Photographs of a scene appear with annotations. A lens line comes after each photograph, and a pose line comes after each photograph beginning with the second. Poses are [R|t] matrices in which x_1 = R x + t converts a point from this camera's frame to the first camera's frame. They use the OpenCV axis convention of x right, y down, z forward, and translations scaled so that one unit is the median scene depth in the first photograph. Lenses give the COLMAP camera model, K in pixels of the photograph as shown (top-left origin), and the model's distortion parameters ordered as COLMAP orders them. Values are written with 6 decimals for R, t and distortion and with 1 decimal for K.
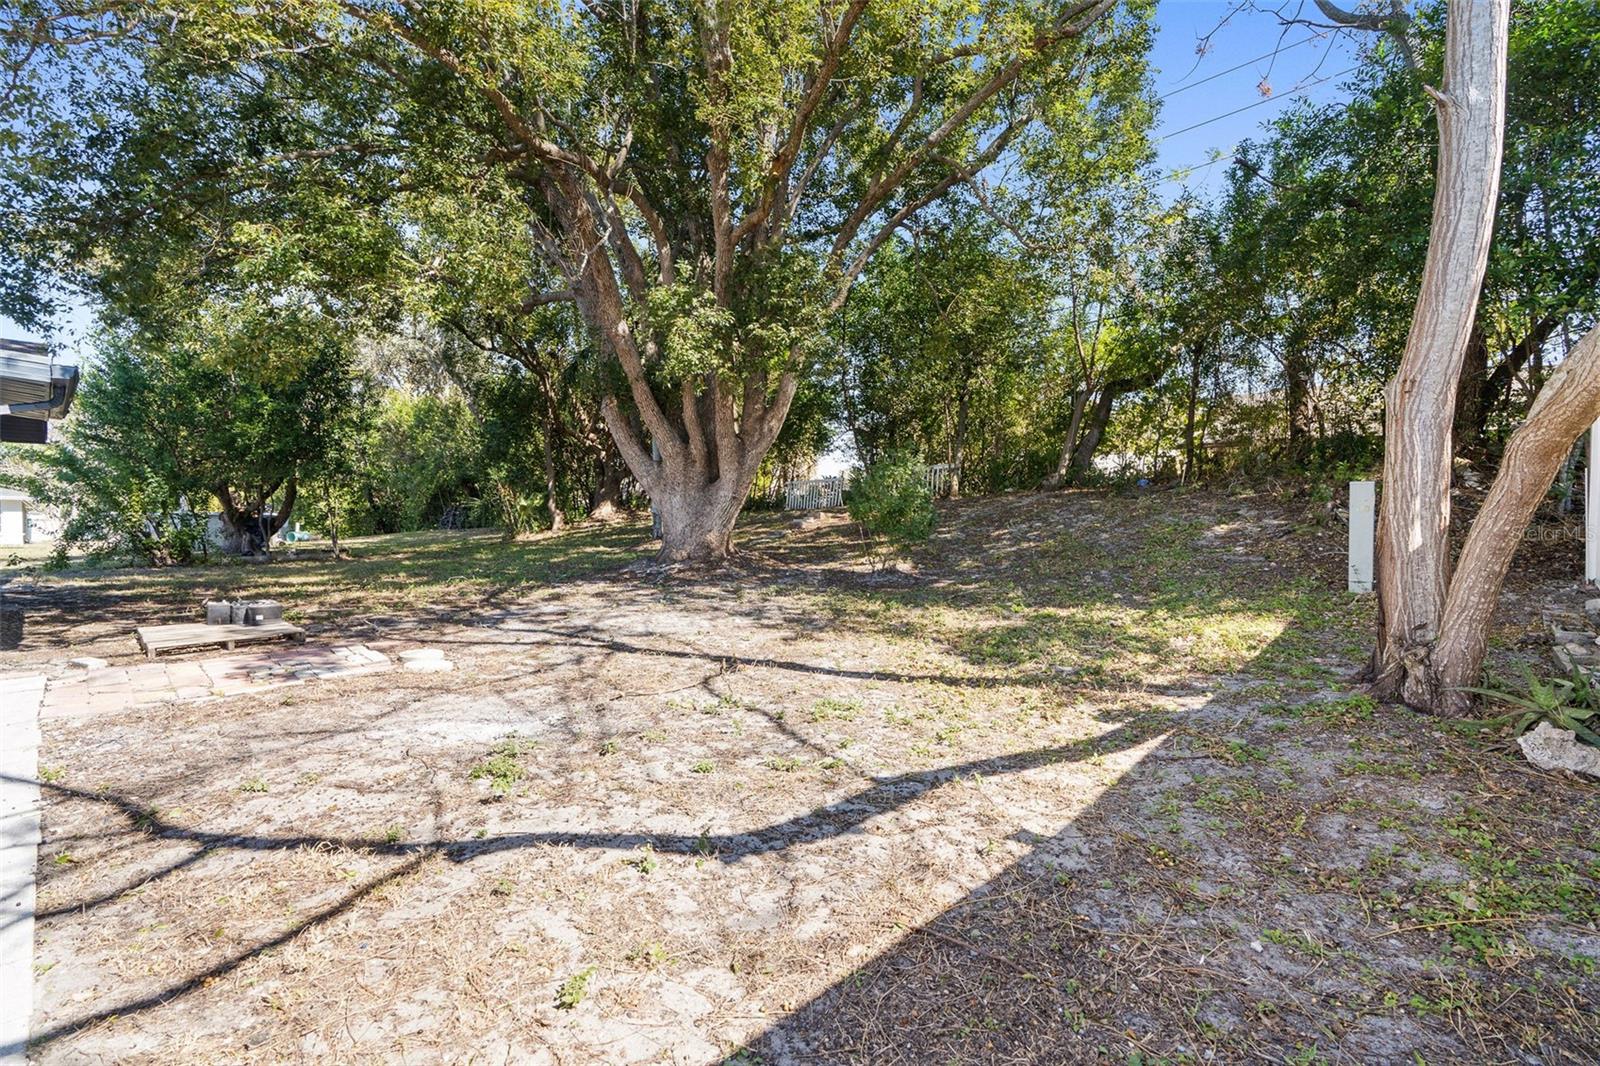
lens RADIAL K [[771.6, 0, 793.0], [0, 771.6, 538.5], [0, 0, 1]] dist [-0.004320, -0.001115]
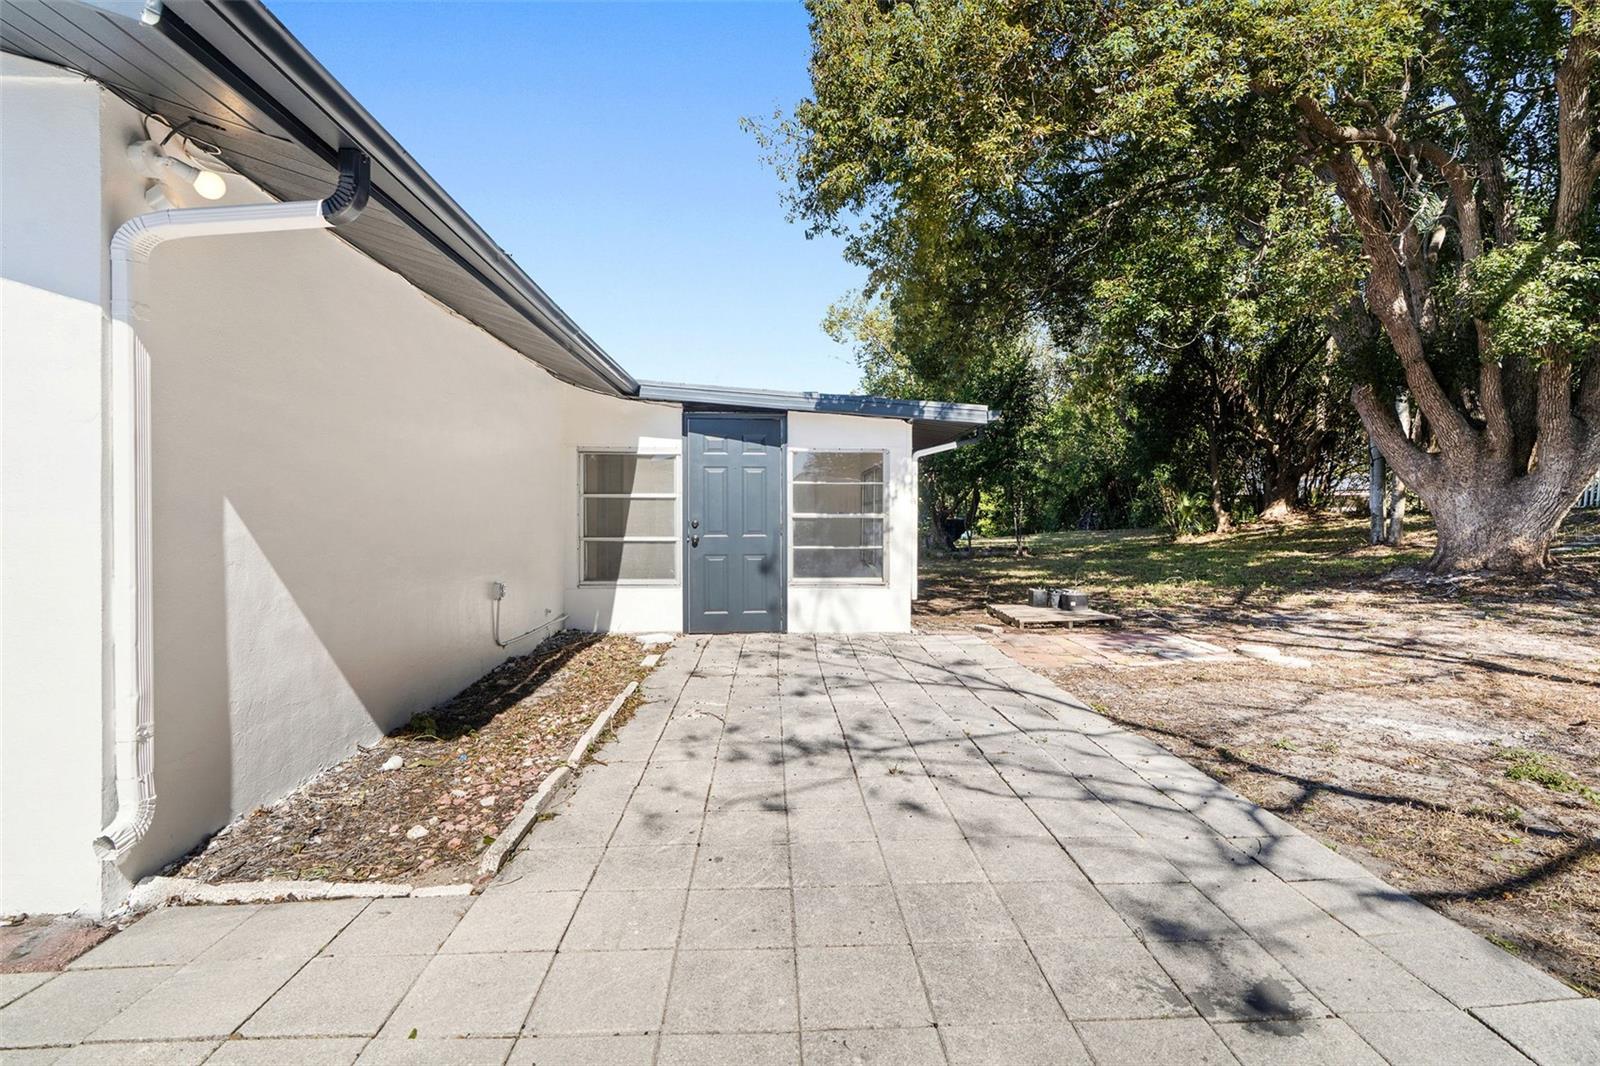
lens RADIAL K [[771.6, 0, 803.1], [0, 771.6, 519.6], [0, 0, 1]] dist [-0.004320, -0.001115]
pose [[0.724274, -0.002028, -0.689509, -0.097695], [-0.015688, 0.999688, -0.019419, 0.000529], [0.689334, 0.024882, 0.724016, -0.096780]]
